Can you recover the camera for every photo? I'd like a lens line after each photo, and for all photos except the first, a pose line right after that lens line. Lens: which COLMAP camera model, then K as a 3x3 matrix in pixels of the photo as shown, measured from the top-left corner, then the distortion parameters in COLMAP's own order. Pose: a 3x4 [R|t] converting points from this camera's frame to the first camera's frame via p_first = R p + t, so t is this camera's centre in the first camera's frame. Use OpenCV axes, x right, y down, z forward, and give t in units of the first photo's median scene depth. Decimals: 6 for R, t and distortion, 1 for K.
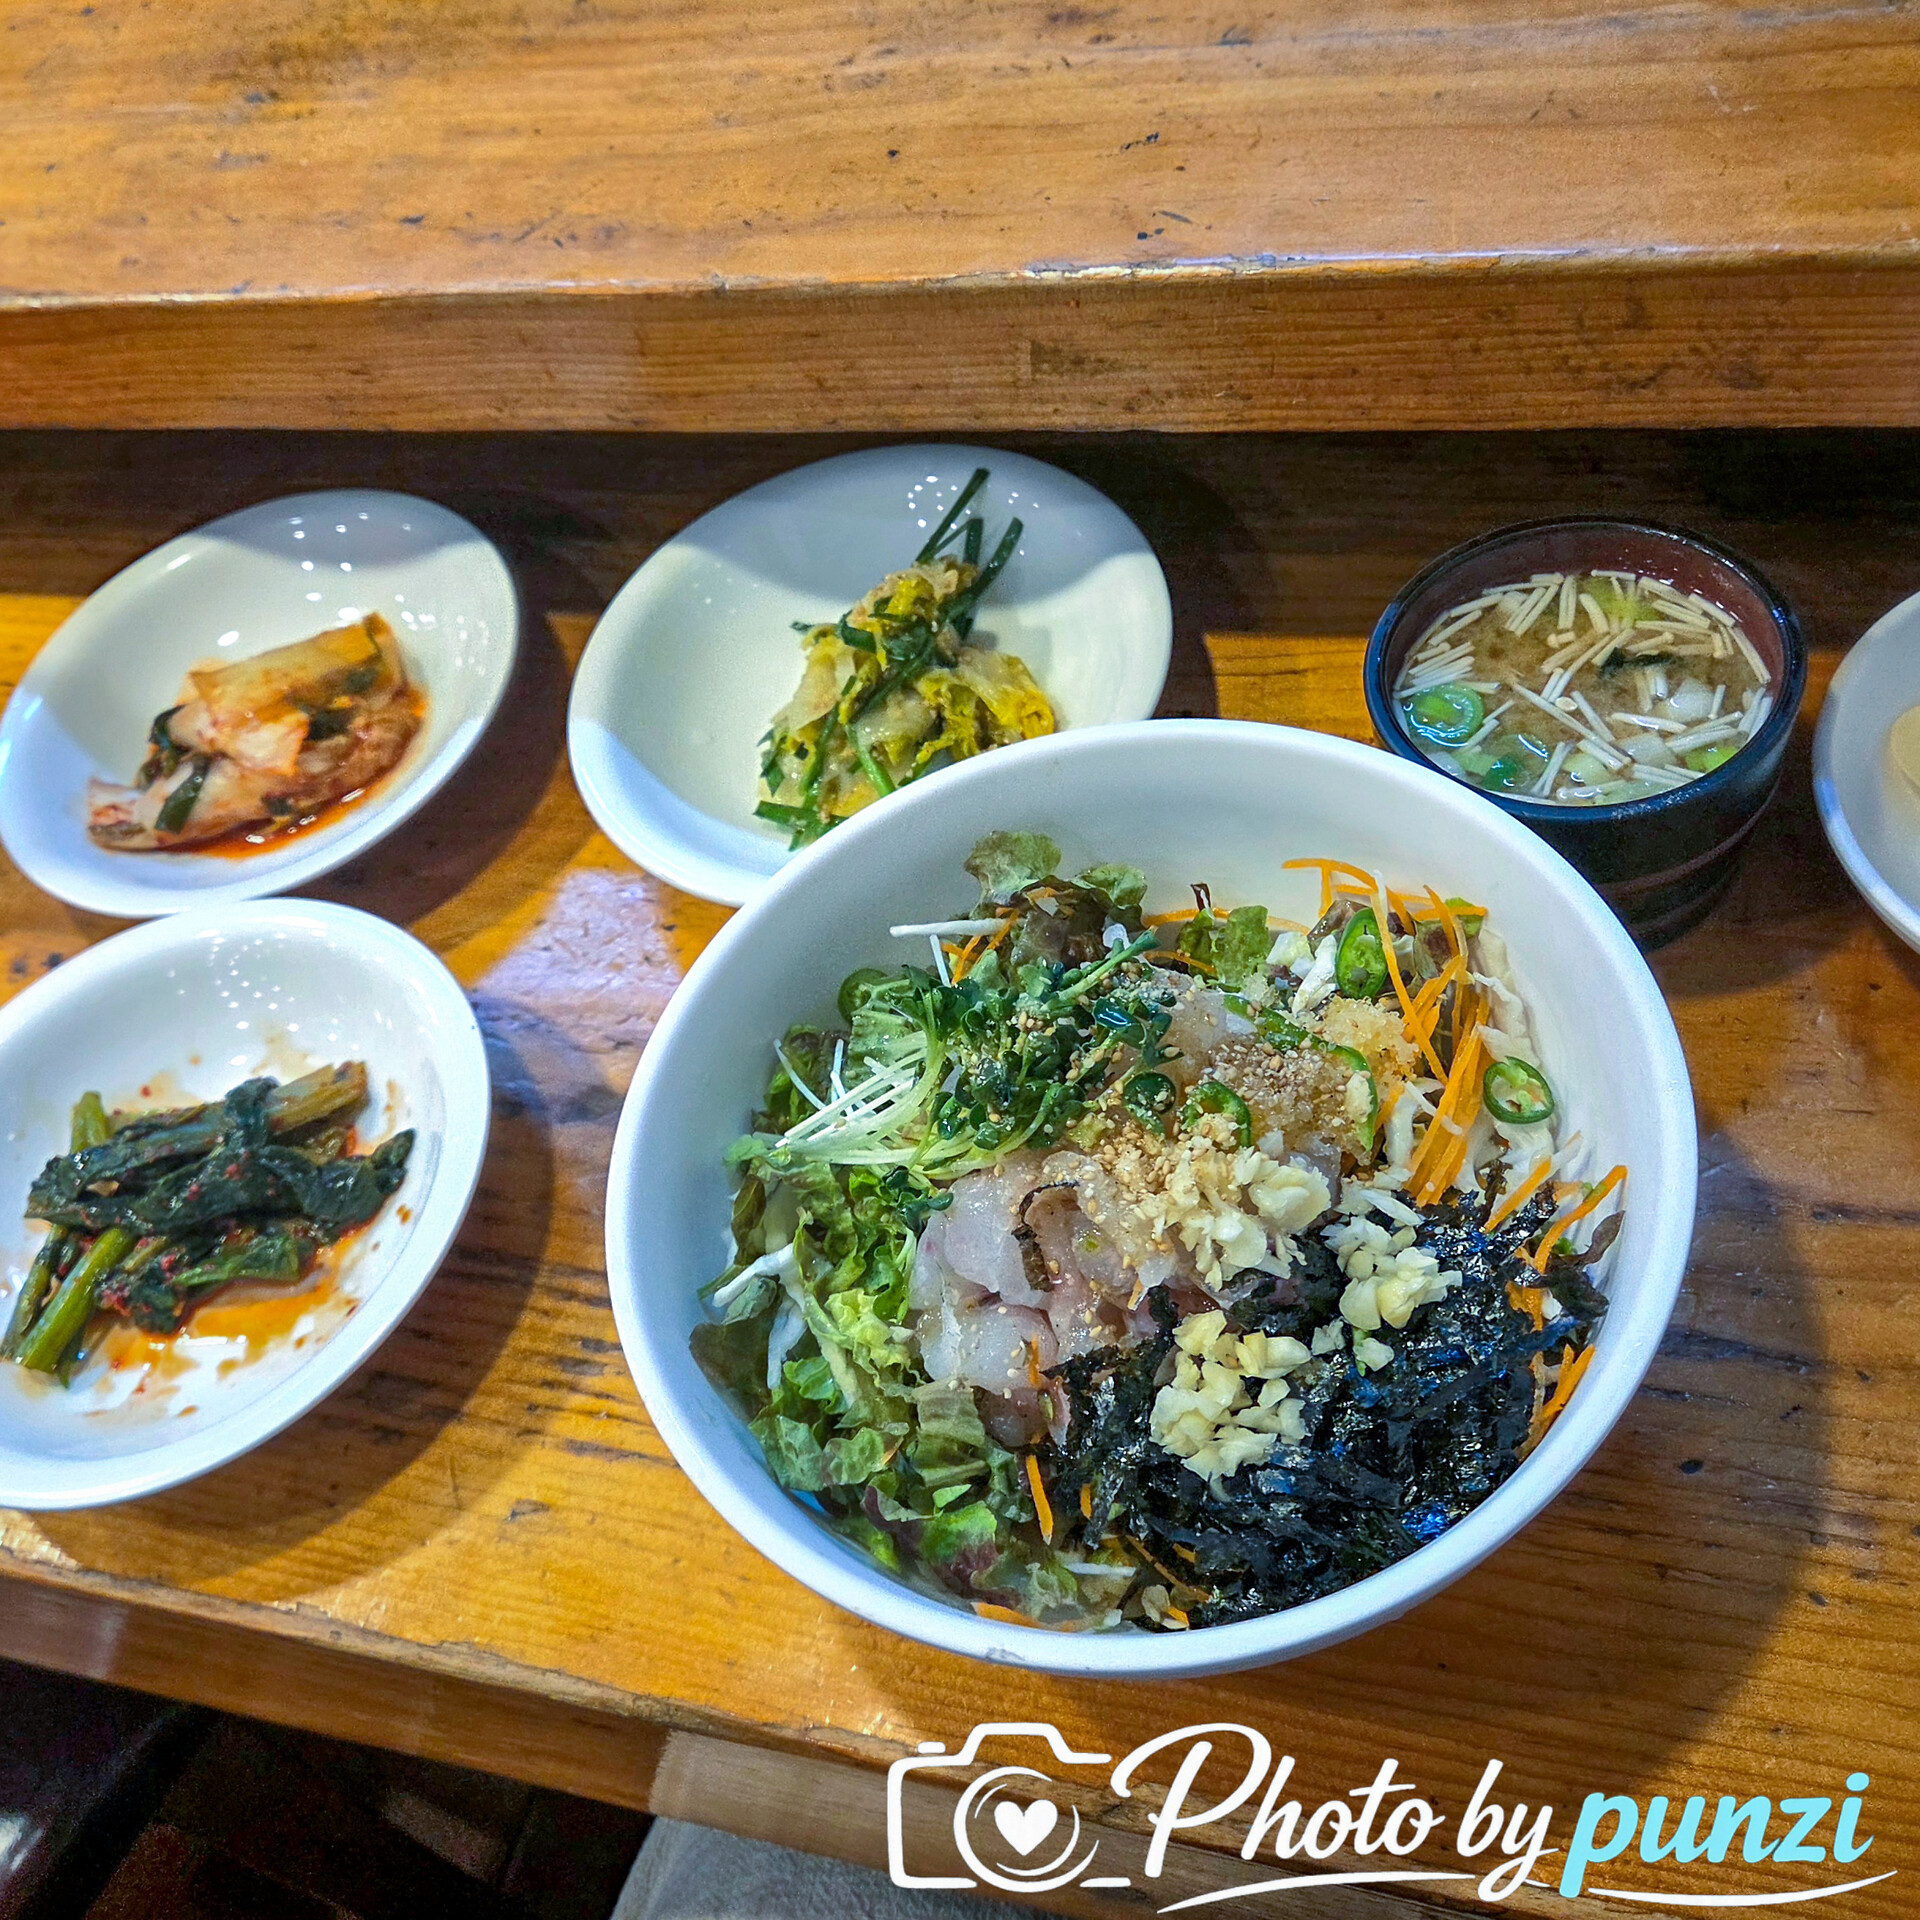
lens RADIAL K [[2079.9, 0, 931.1], [0, 2079.9, 956.7], [0, 0, 1]] dist [0.034170, -0.050112]
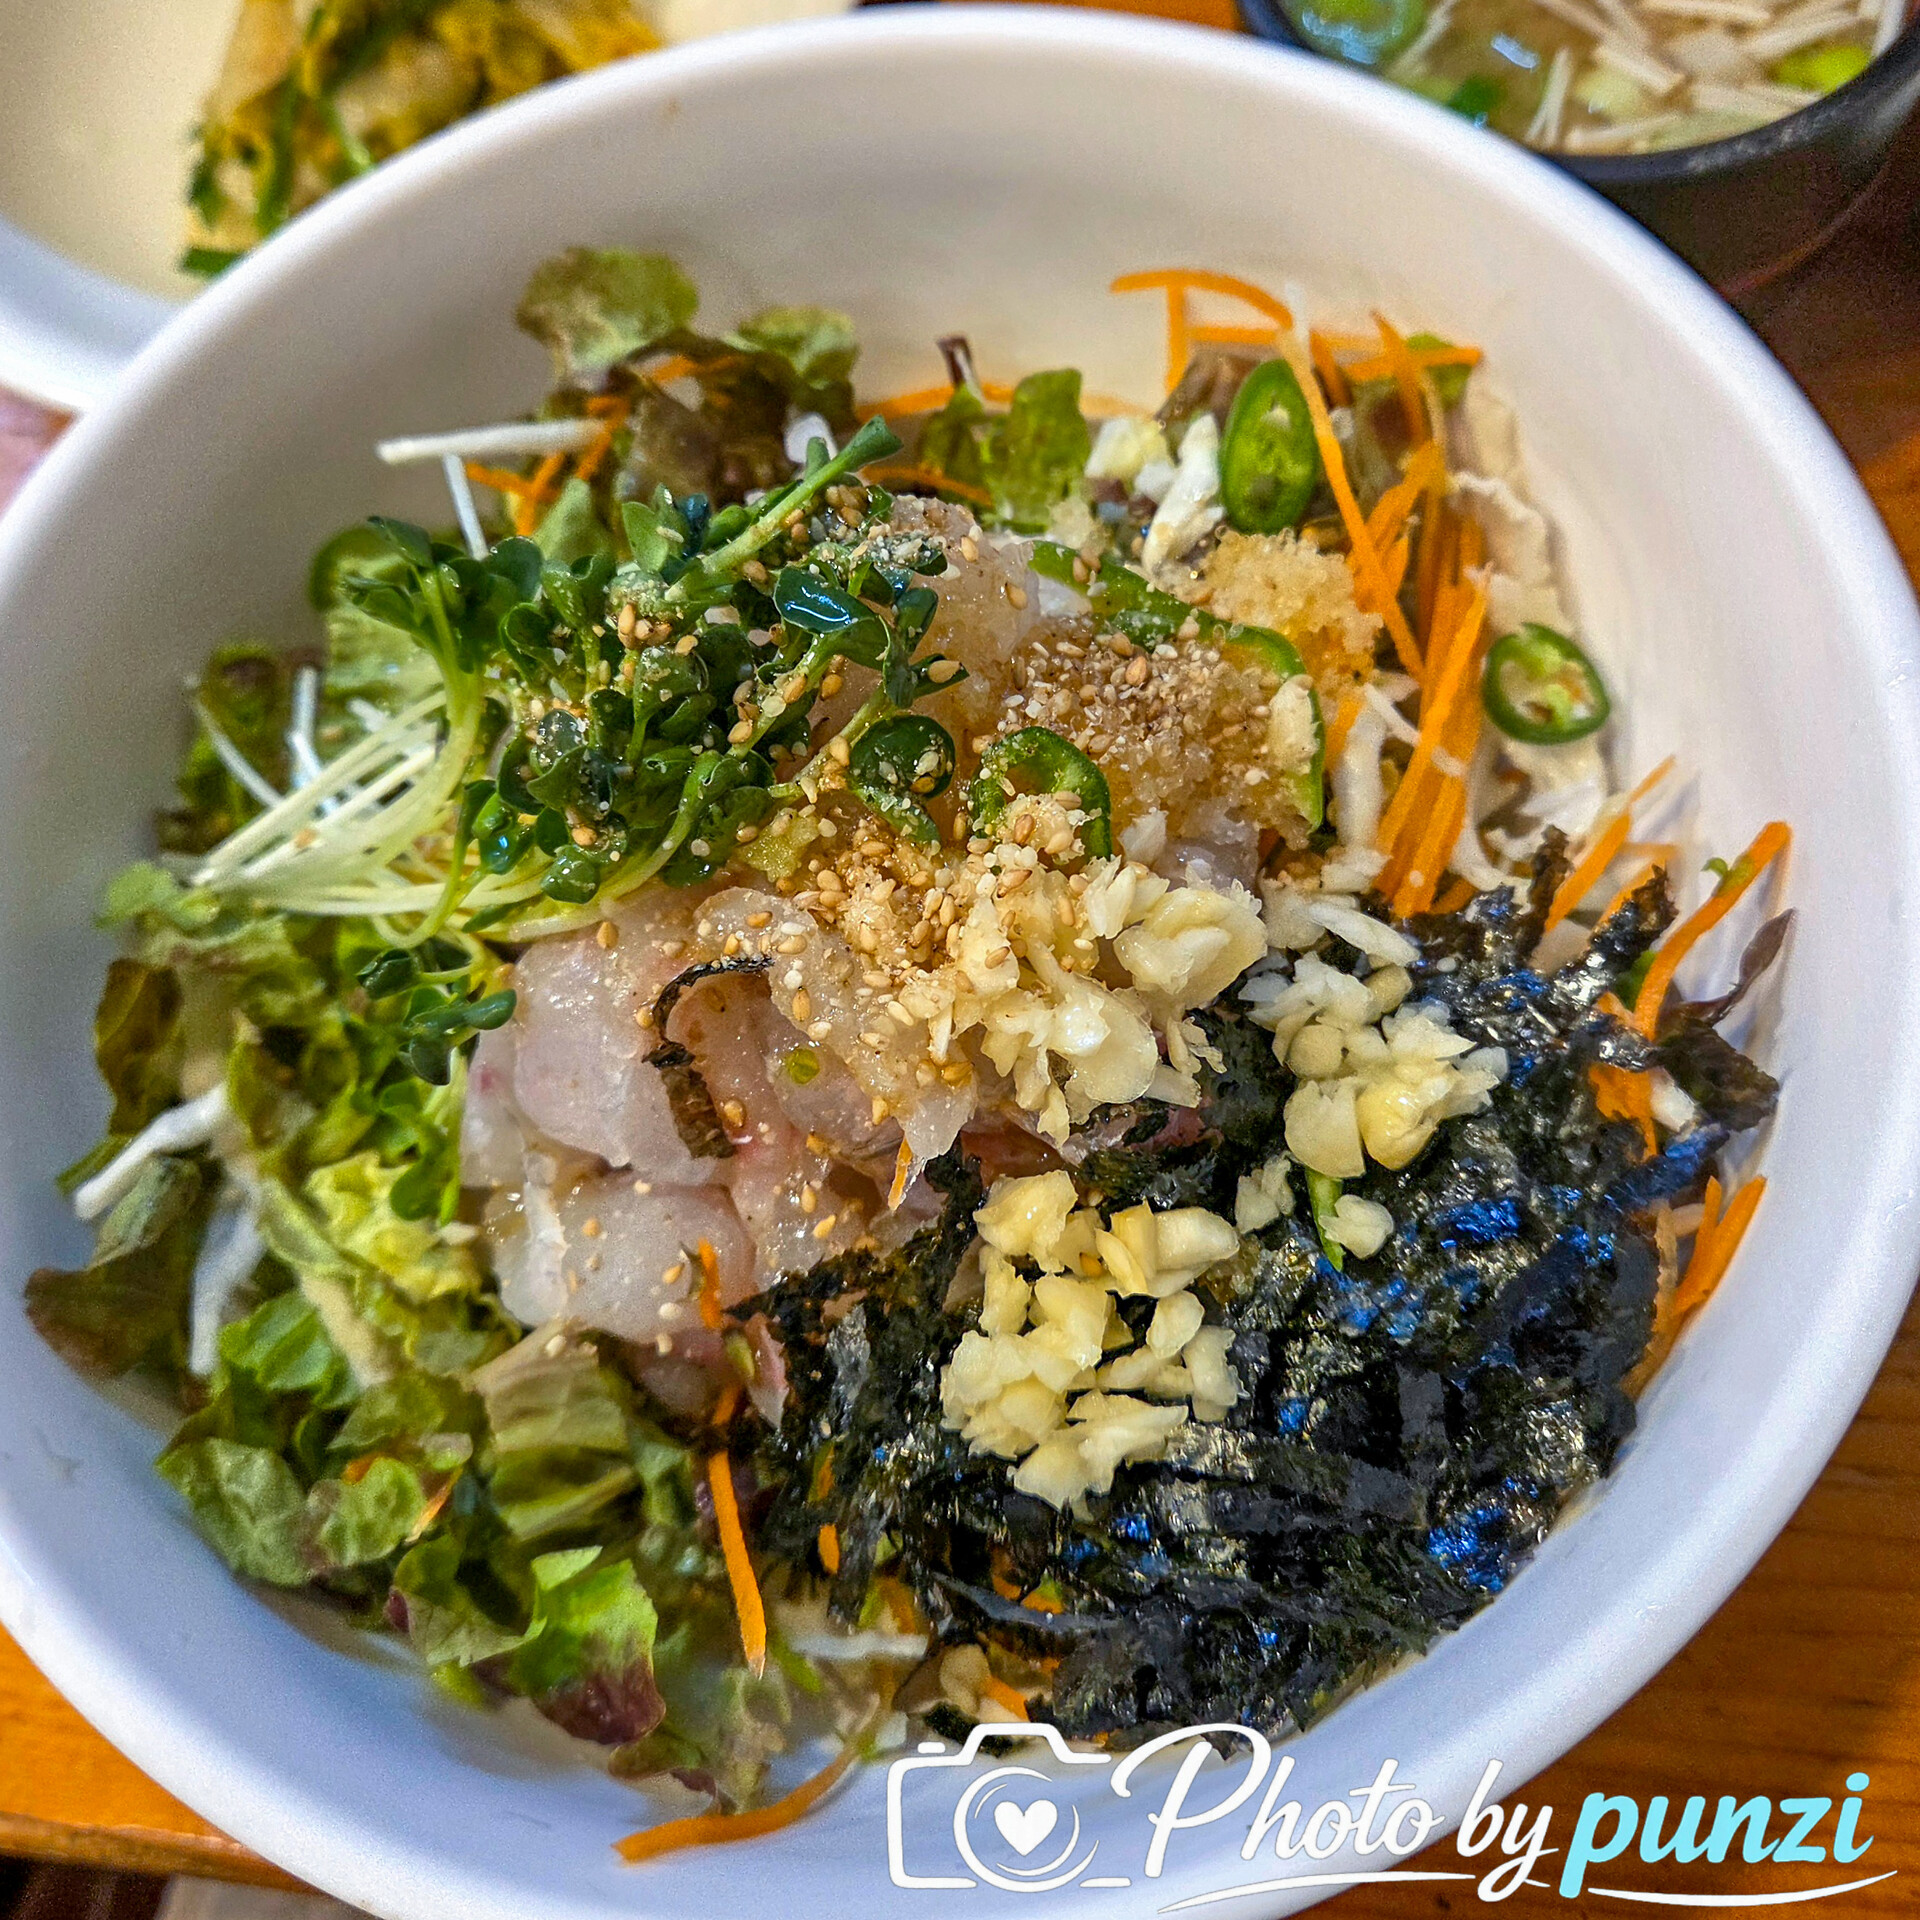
lens RADIAL K [[2079.9, 0, 931.1], [0, 2079.9, 956.7], [0, 0, 1]] dist [0.034170, -0.050112]
pose [[0.987583, -0.085323, 0.131910, 0.041097], [0.054926, 0.974197, 0.218916, 0.004324], [-0.147185, -0.208952, 0.966786, 0.491464]]
